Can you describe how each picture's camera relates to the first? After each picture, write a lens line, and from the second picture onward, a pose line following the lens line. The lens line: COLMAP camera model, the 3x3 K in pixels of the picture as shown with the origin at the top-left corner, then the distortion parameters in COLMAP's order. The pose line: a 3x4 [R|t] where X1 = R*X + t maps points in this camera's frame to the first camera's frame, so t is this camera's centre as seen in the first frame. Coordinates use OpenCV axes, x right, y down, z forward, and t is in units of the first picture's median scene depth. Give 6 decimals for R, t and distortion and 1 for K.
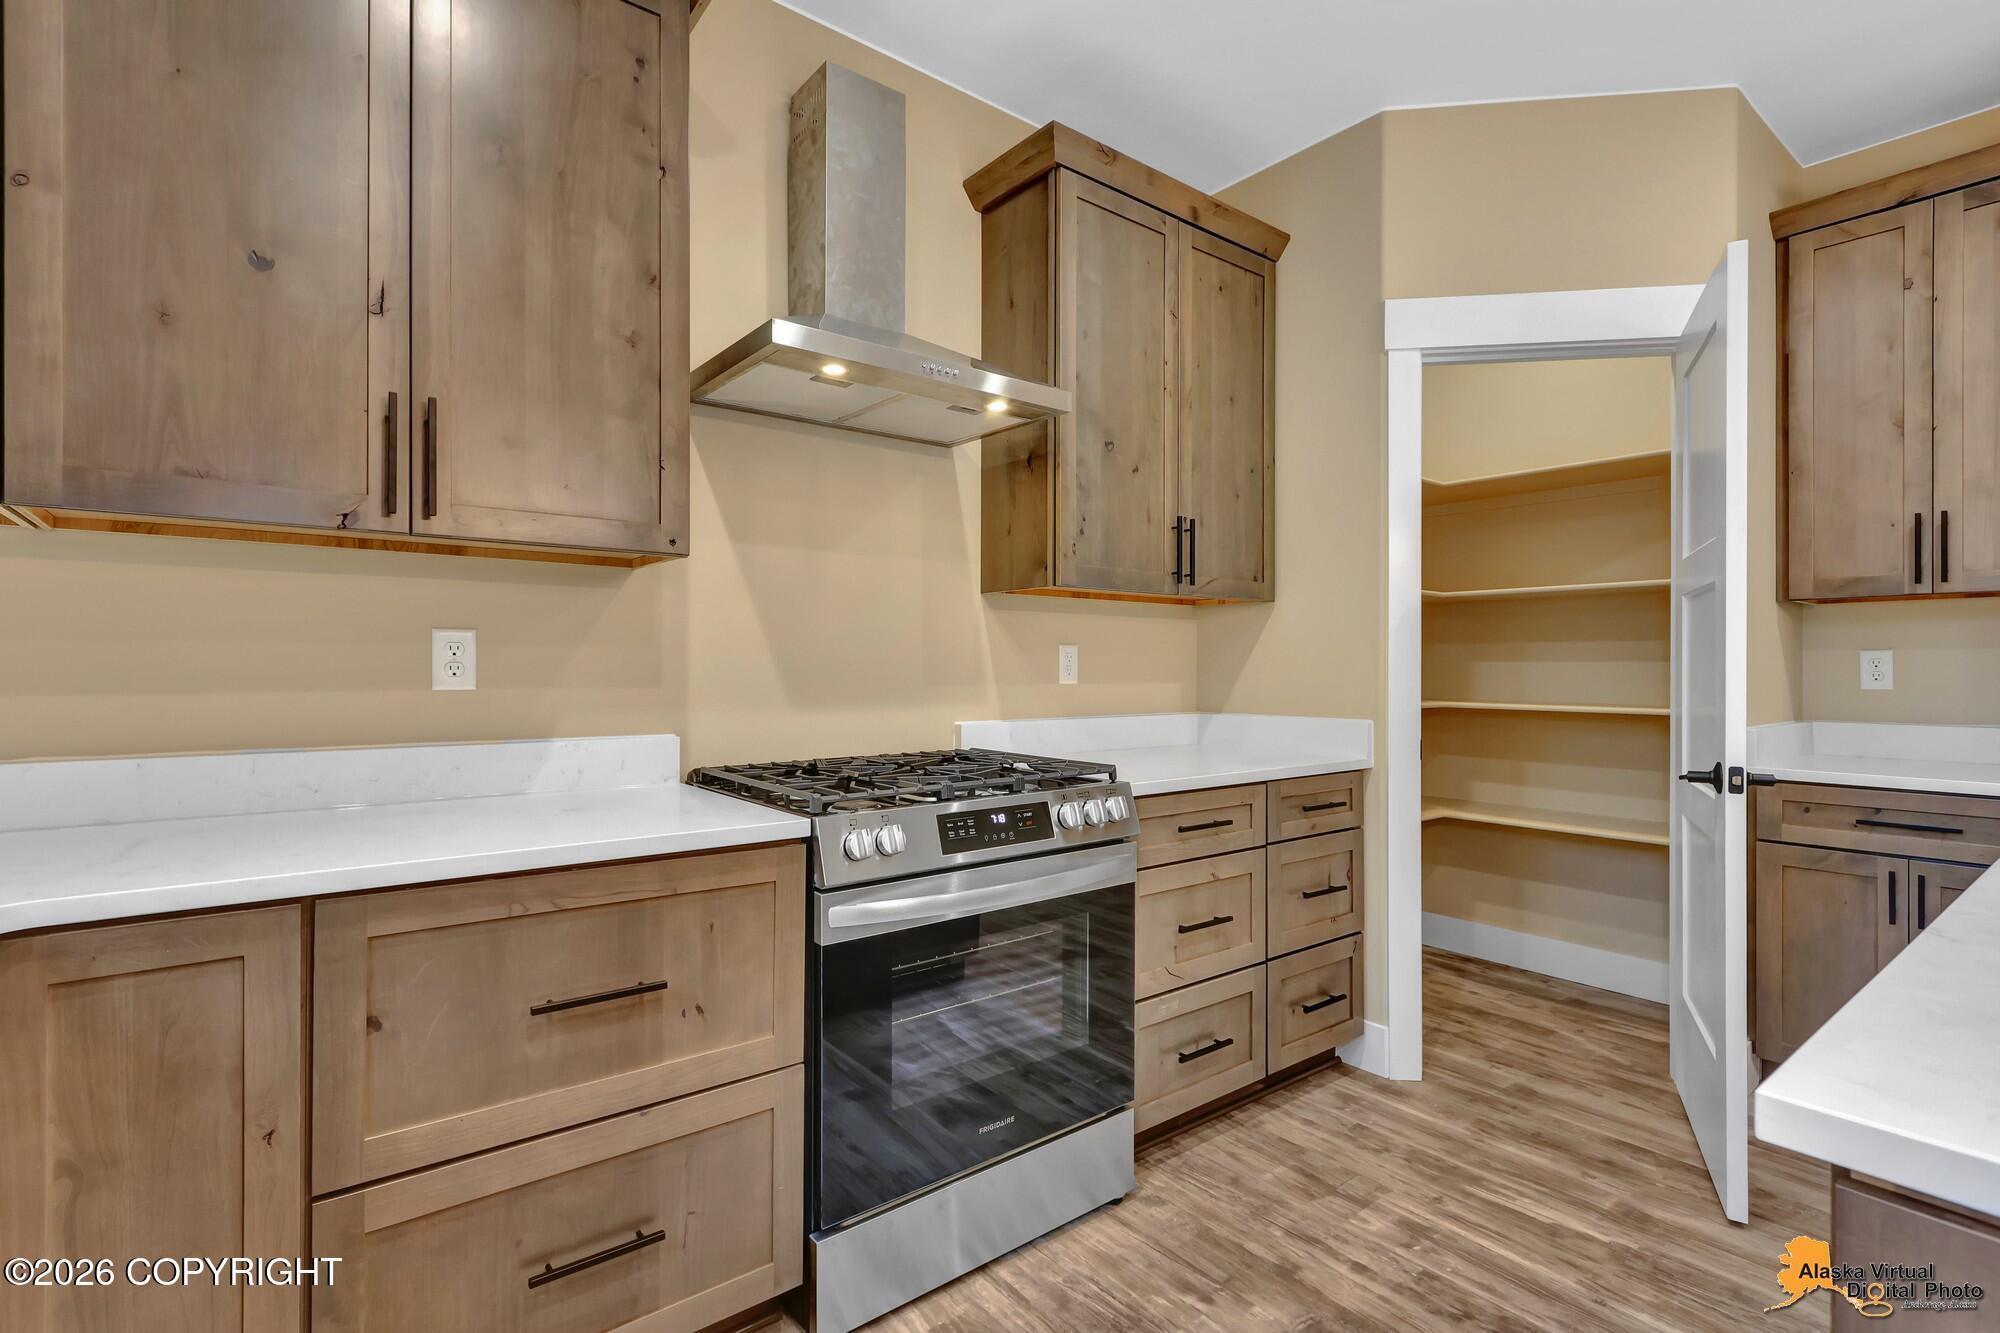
lens RADIAL K [[902.1, 0, 952.1], [0, 902.1, 676.5], [0, 0, 1]] dist [-0.000600, -0.000217]
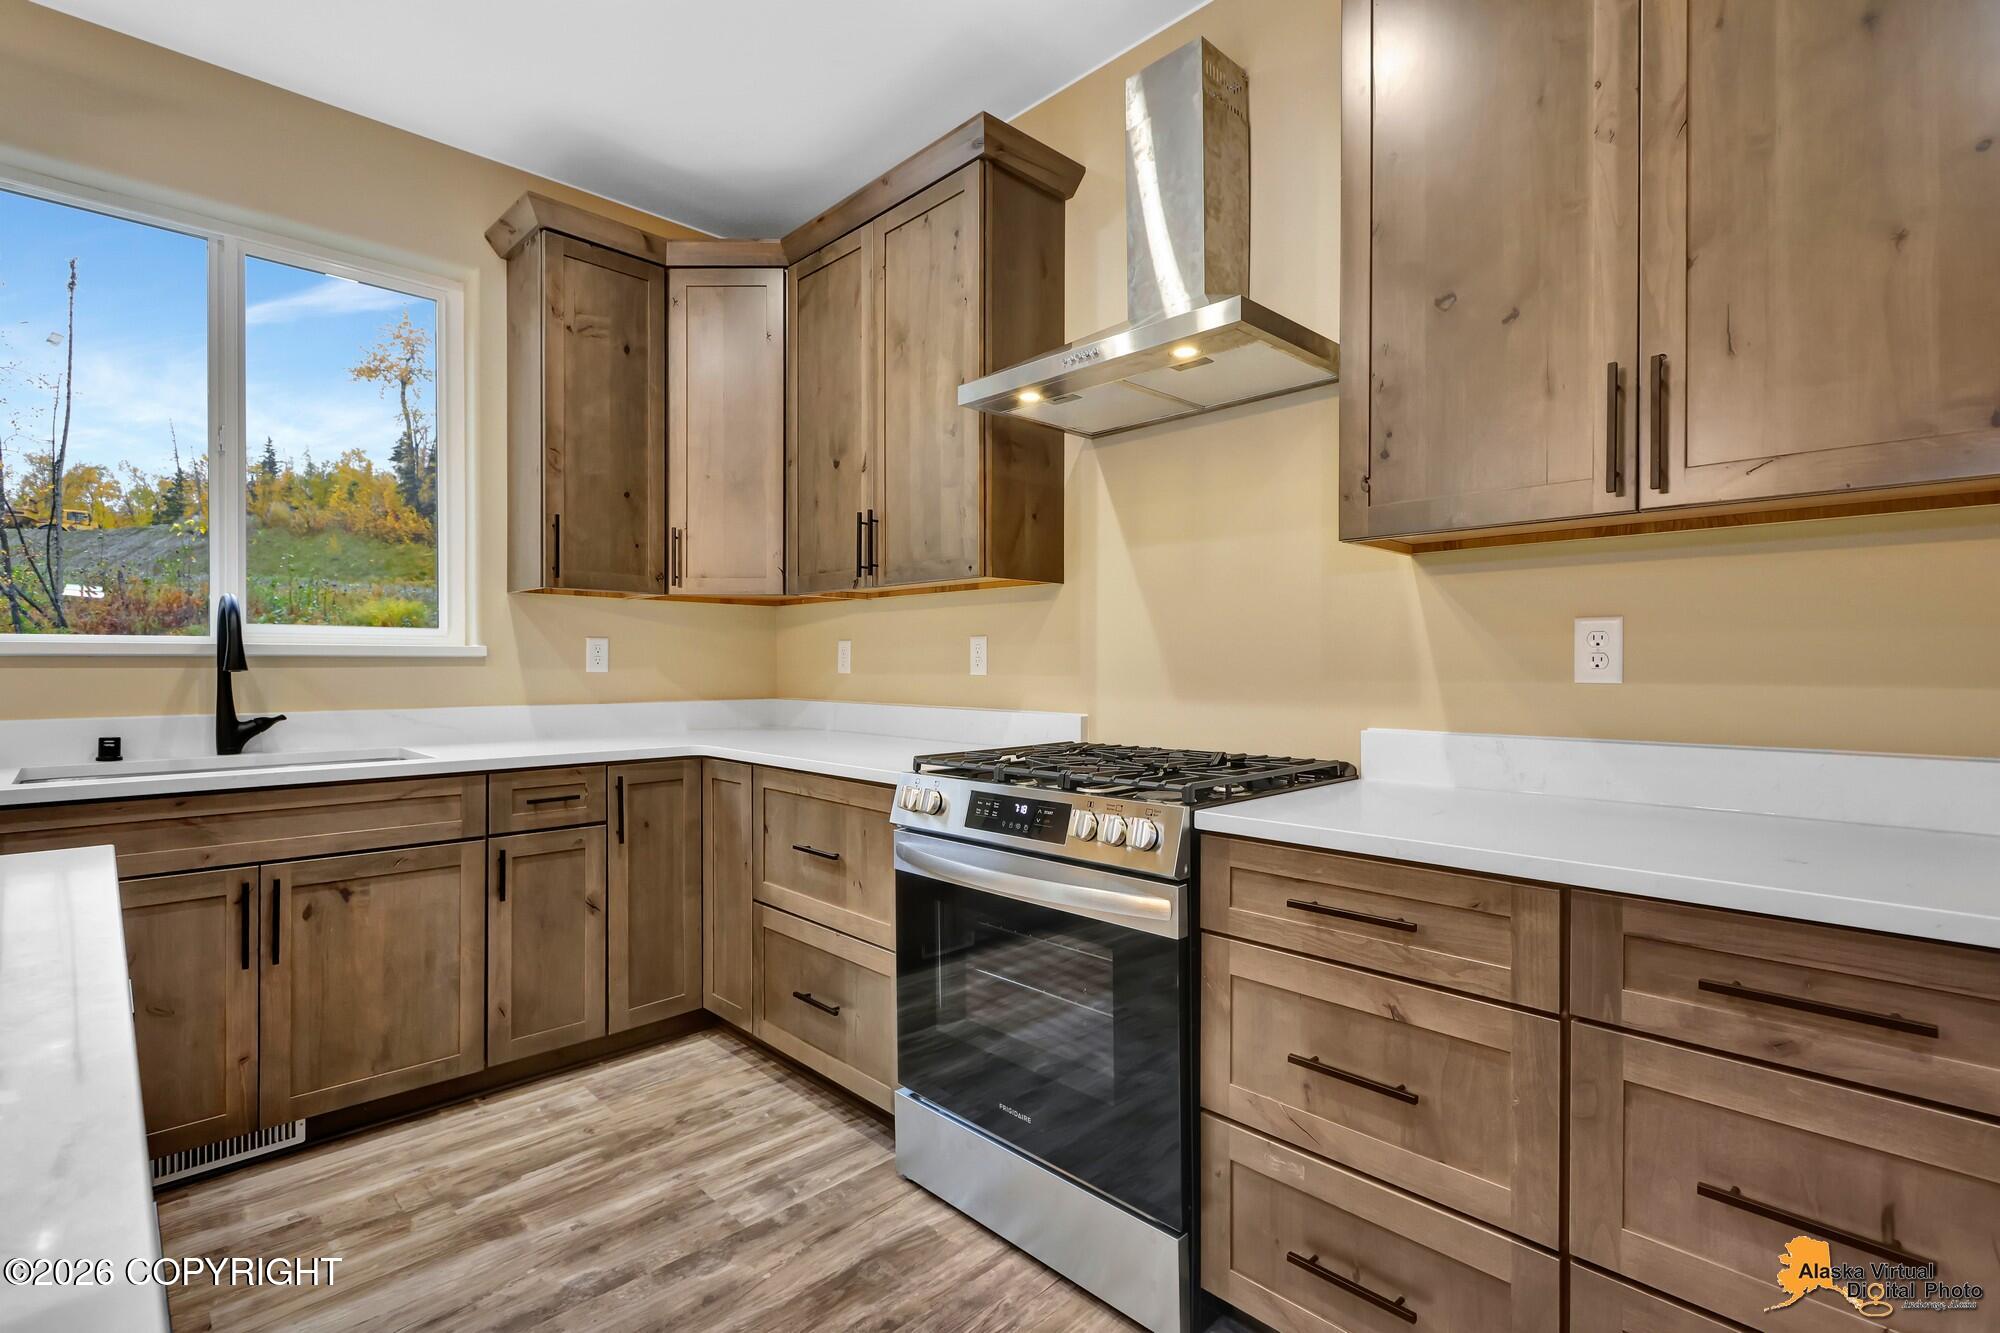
lens RADIAL K [[938.6, 0, 965.8], [0, 938.6, 662.1], [0, 0, 1]] dist [0.011425, -0.000486]
pose [[0.114717, -0.002259, -0.993396, 1.083077], [-0.005116, 0.999983, -0.002865, -0.002871], [0.993385, 0.005411, 0.114704, 0.816735]]
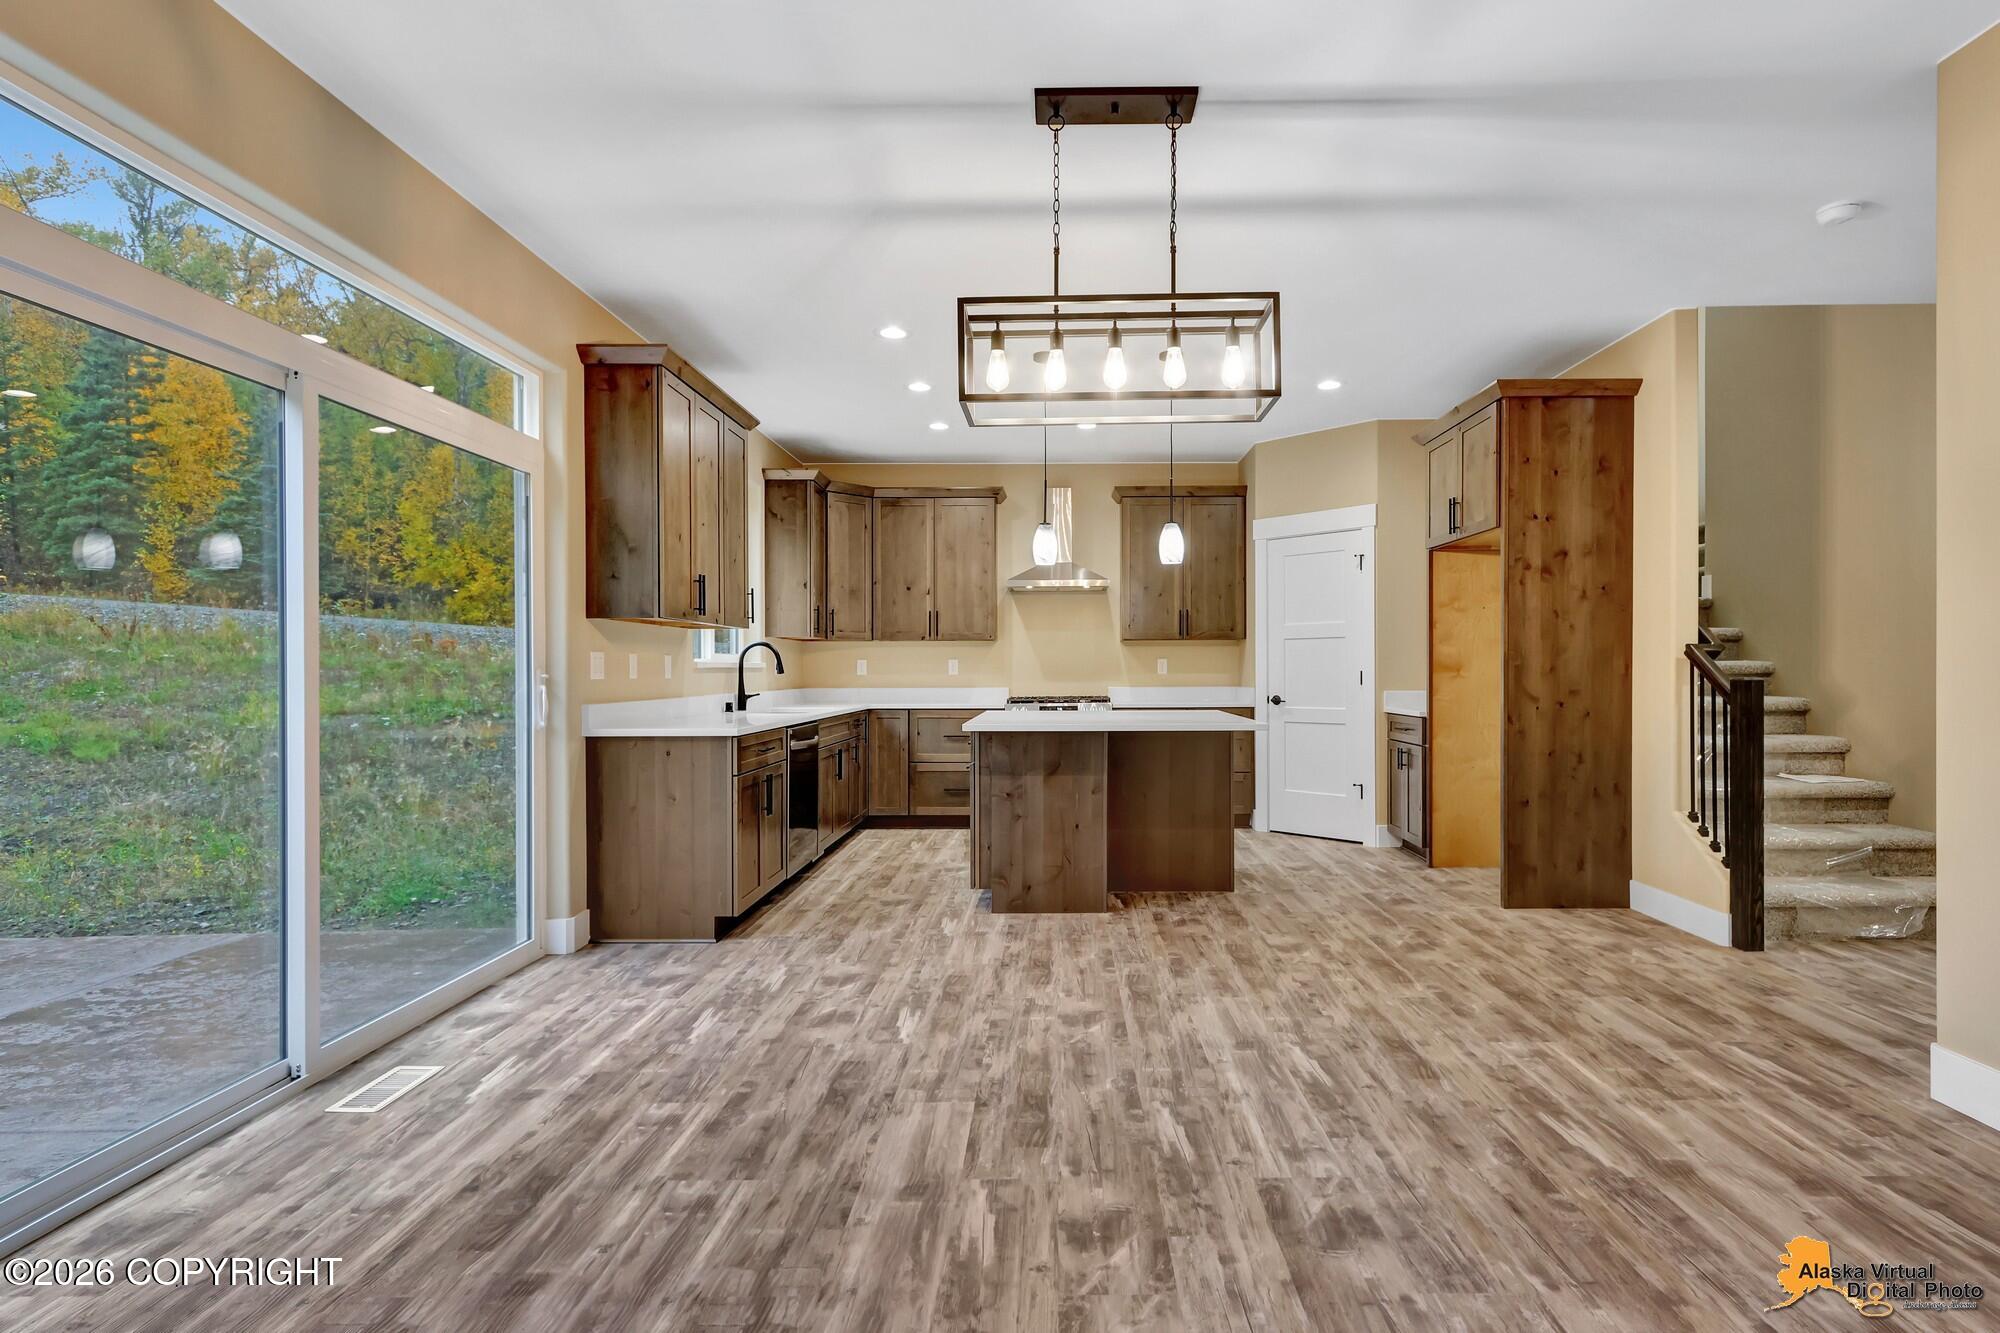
lens RADIAL K [[941.3, 0, 1043.6], [0, 941.3, 674.7], [0, 0, 1]] dist [-0.000592, -0.000198]
pose [[0.784073, -0.002423, -0.620663, 2.385629], [0.002367, 0.999997, -0.000913, 0.020105], [0.620663, -0.000753, 0.784077, -2.051550]]
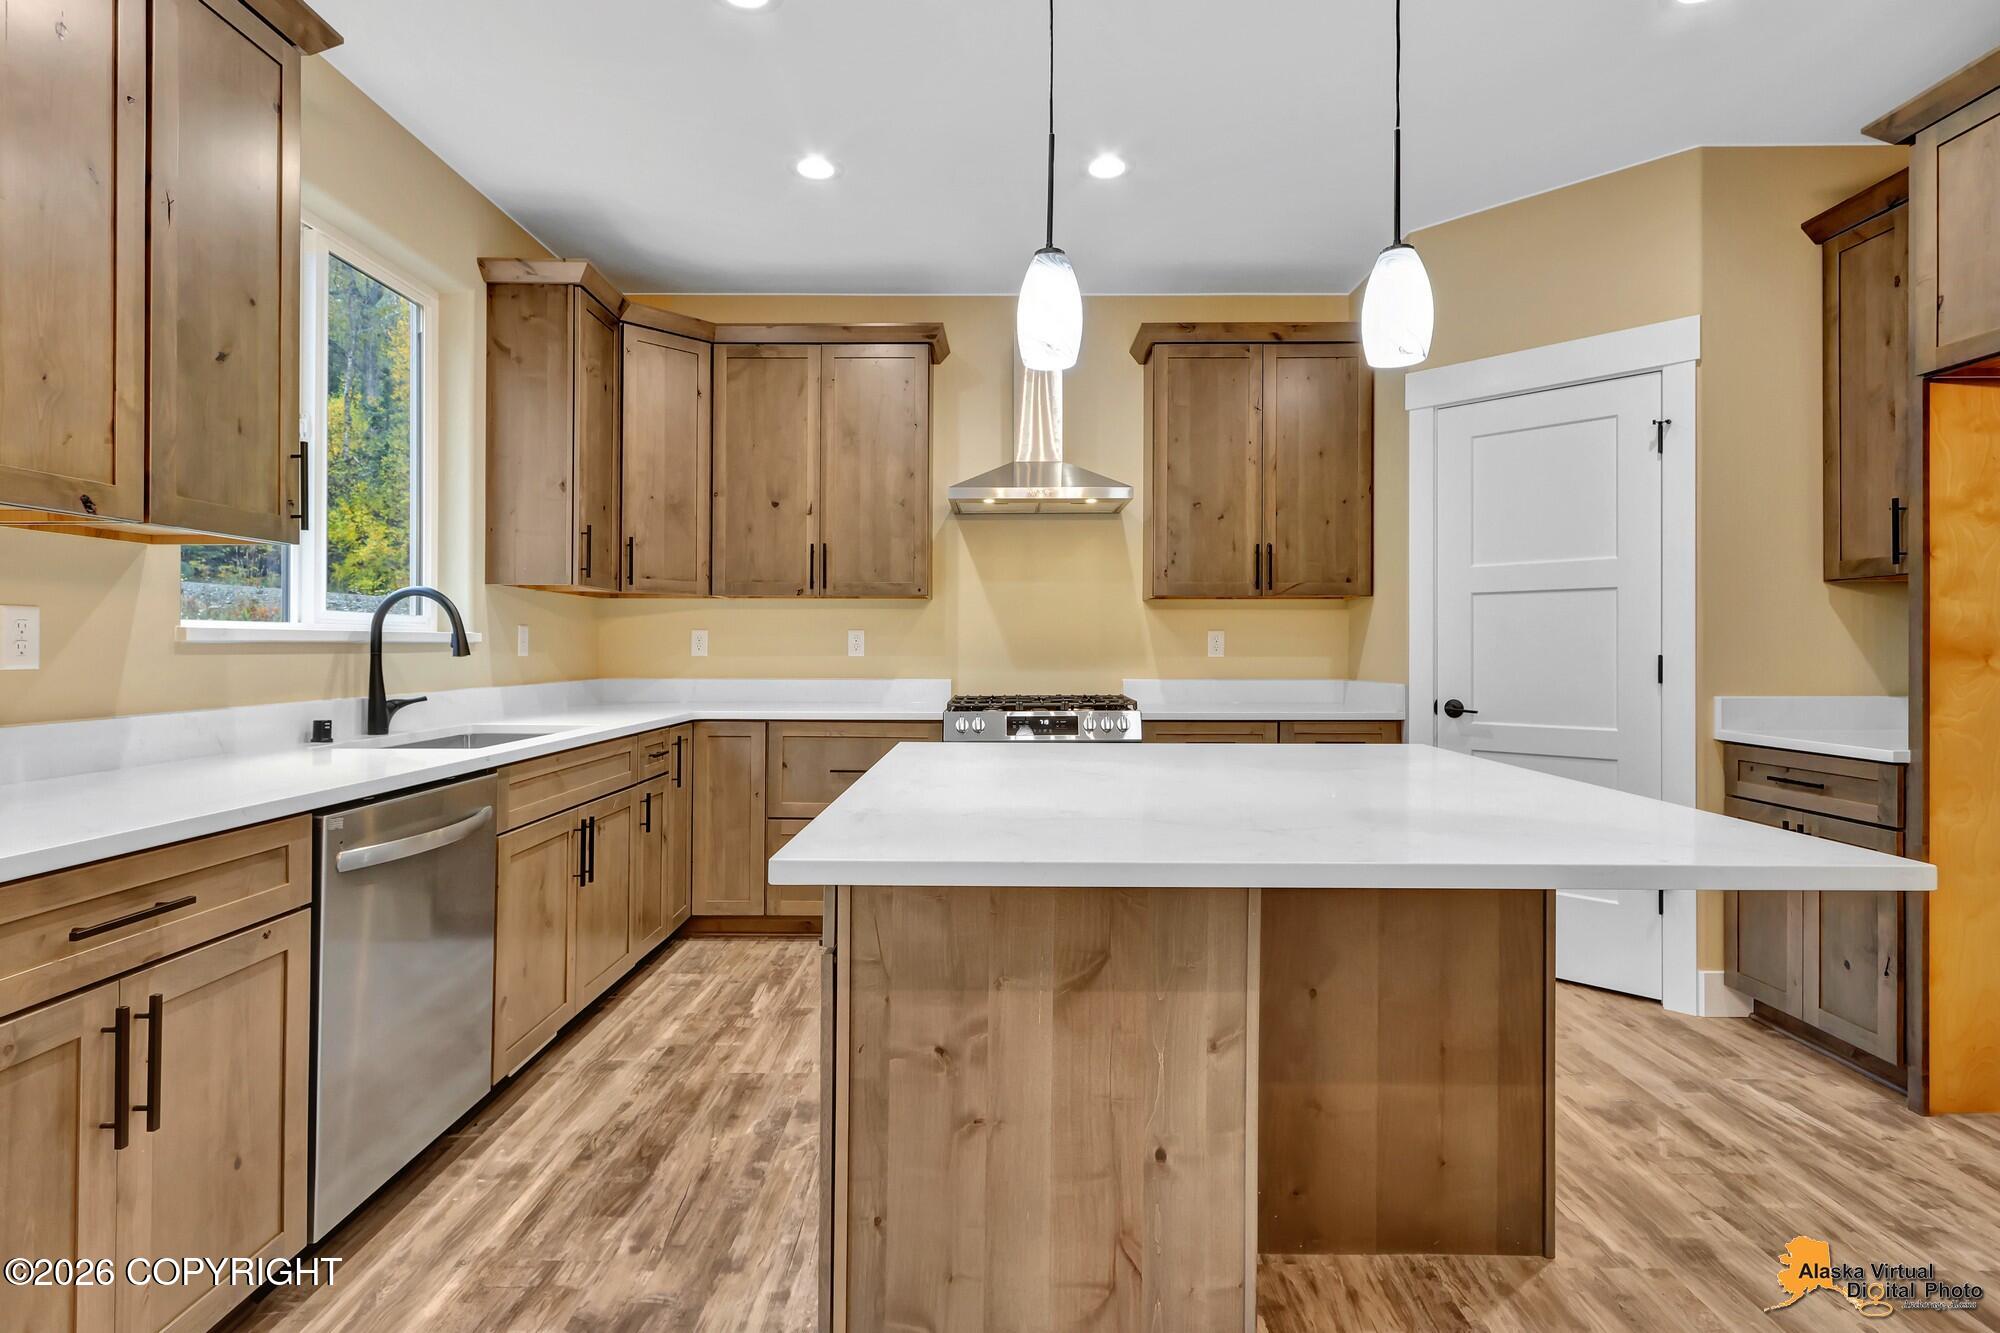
lens RADIAL K [[976.7, 0, 1001.4], [0, 976.7, 643.6], [0, 0, 1]] dist [0.004231, -0.000297]
pose [[0.790844, -0.003646, -0.612007, 1.302356], [-0.002595, 0.999953, -0.009310, 0.004541], [0.612012, 0.008951, 0.790797, -0.770948]]
